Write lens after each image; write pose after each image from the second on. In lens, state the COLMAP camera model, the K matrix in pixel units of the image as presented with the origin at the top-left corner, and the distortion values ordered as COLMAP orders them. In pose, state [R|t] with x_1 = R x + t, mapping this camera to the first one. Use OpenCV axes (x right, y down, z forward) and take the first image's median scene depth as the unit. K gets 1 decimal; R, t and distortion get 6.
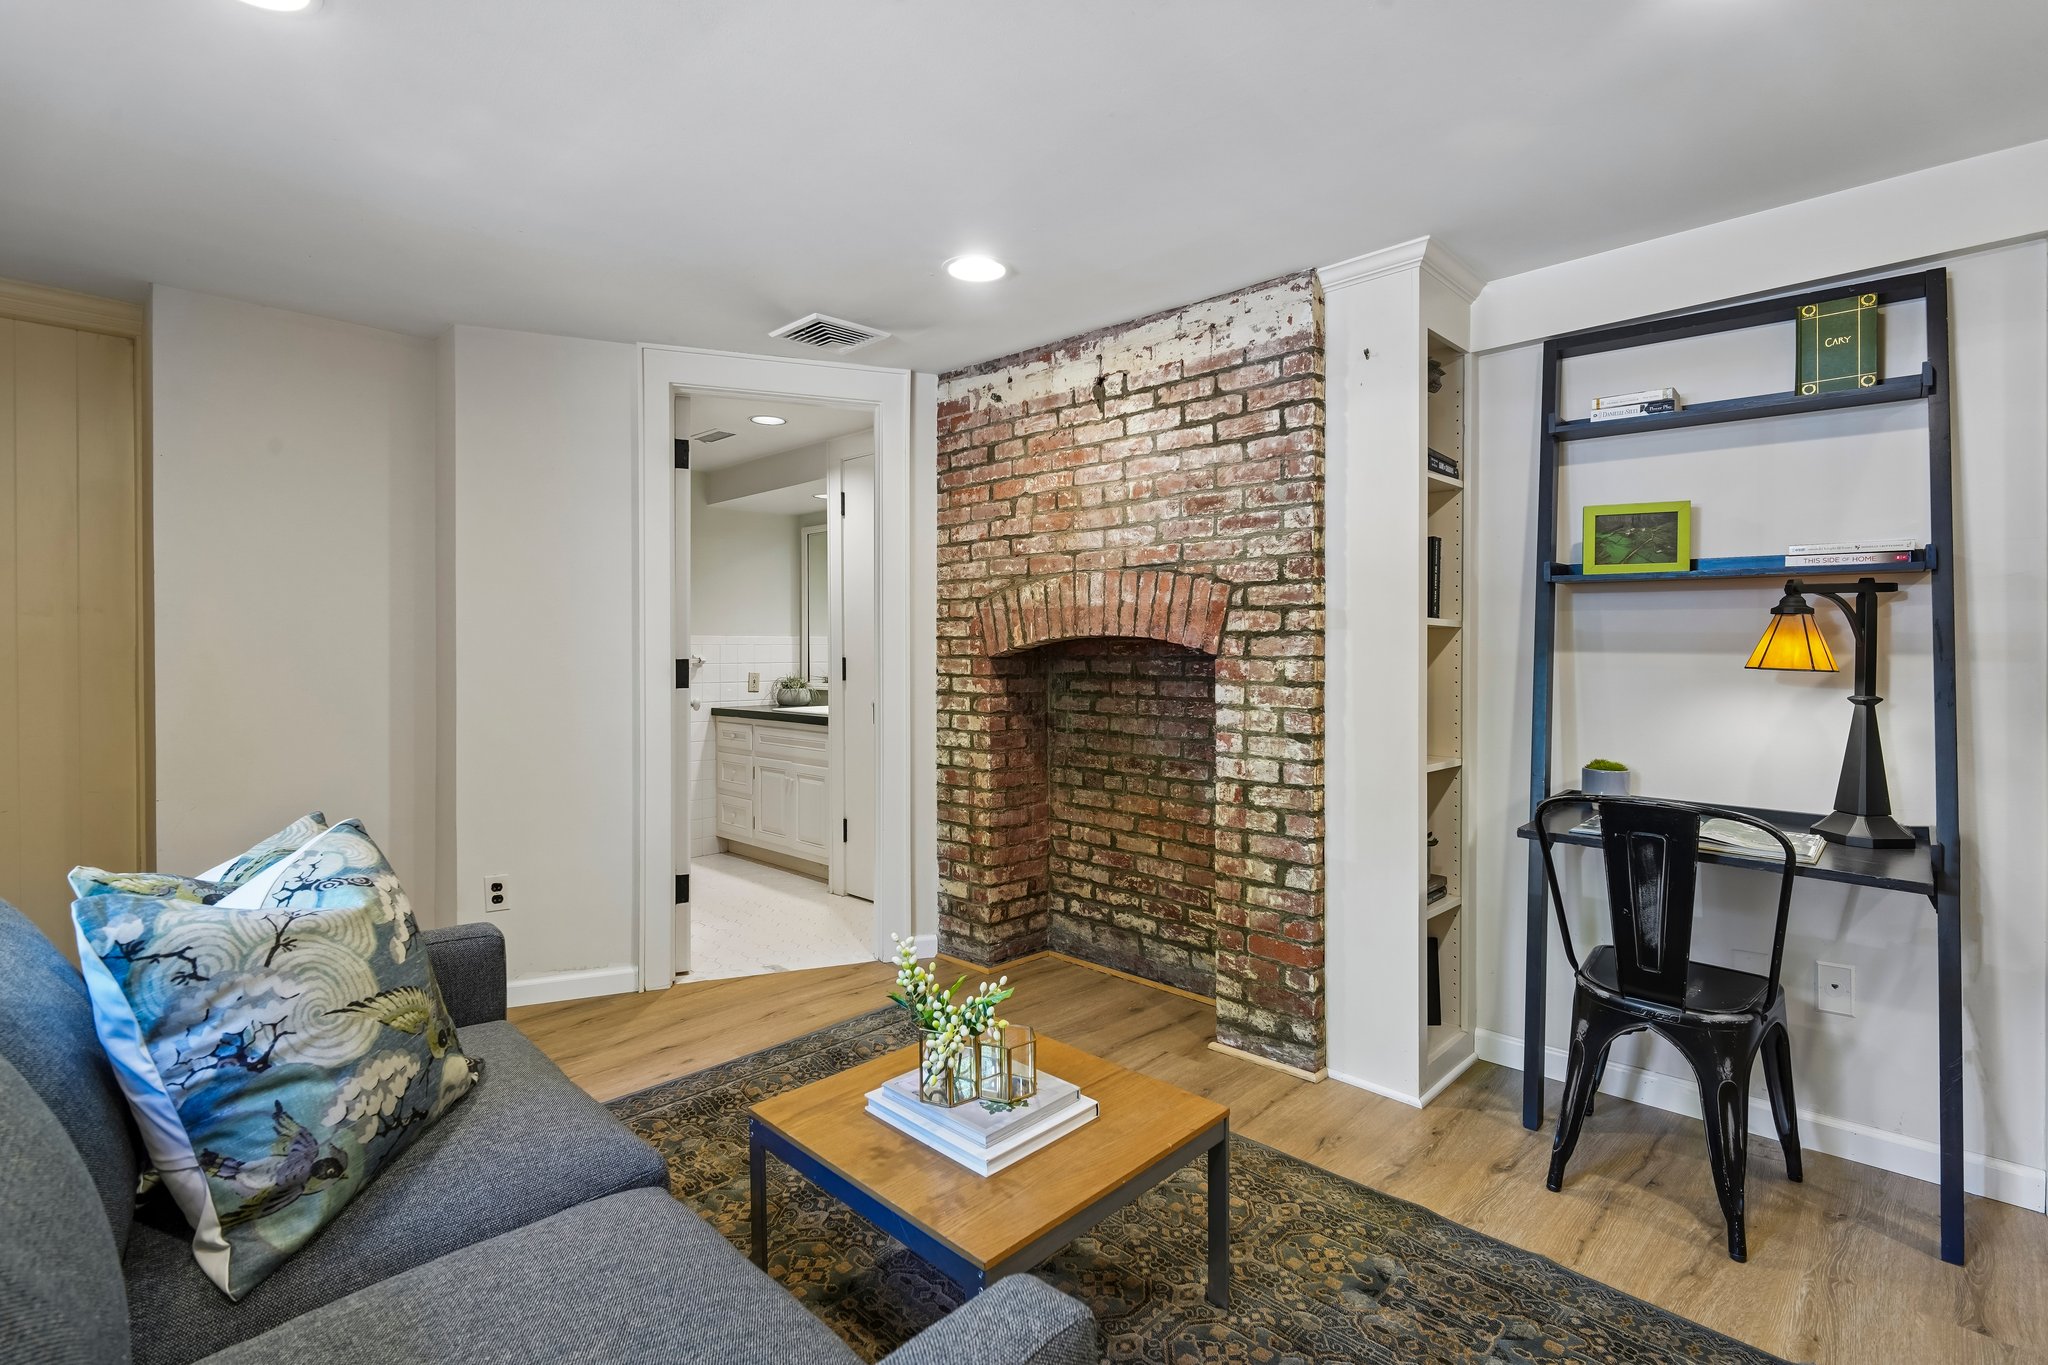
lens RADIAL K [[971.4, 0, 1024.0], [0, 971.4, 682.5], [0, 0, 1]] dist [-0.001549, -0.000314]
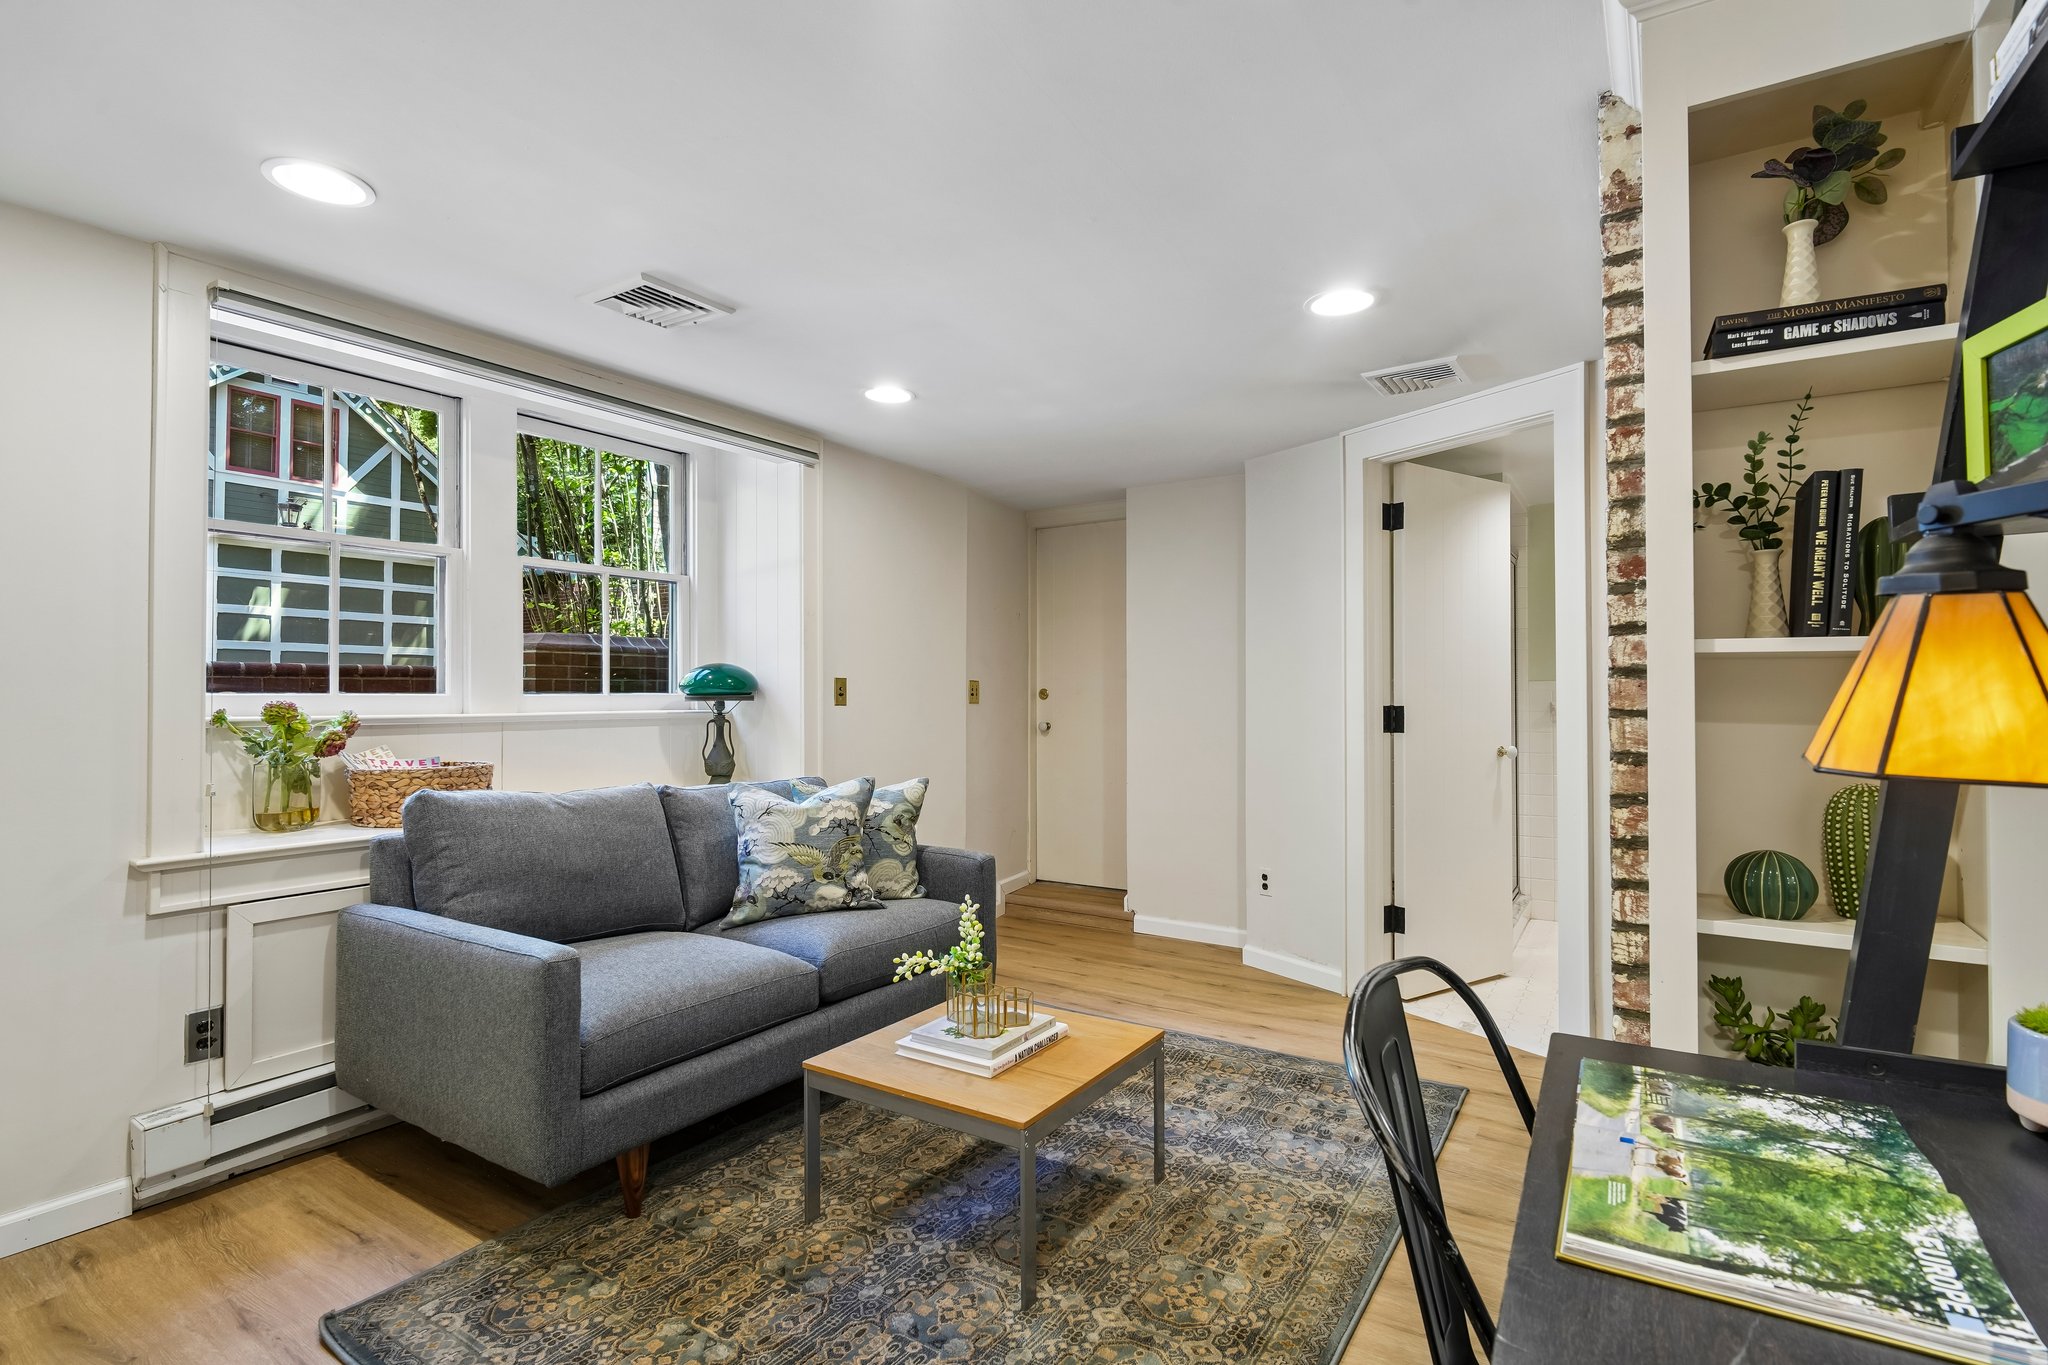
lens RADIAL K [[971.4, 0, 1024.0], [0, 971.4, 682.5], [0, 0, 1]] dist [-0.001549, -0.000314]
pose [[0.178893, -0.011552, -0.983801, 0.828040], [-0.027913, 0.999469, -0.016812, -0.023371], [0.983473, 0.030468, 0.178475, 0.517487]]
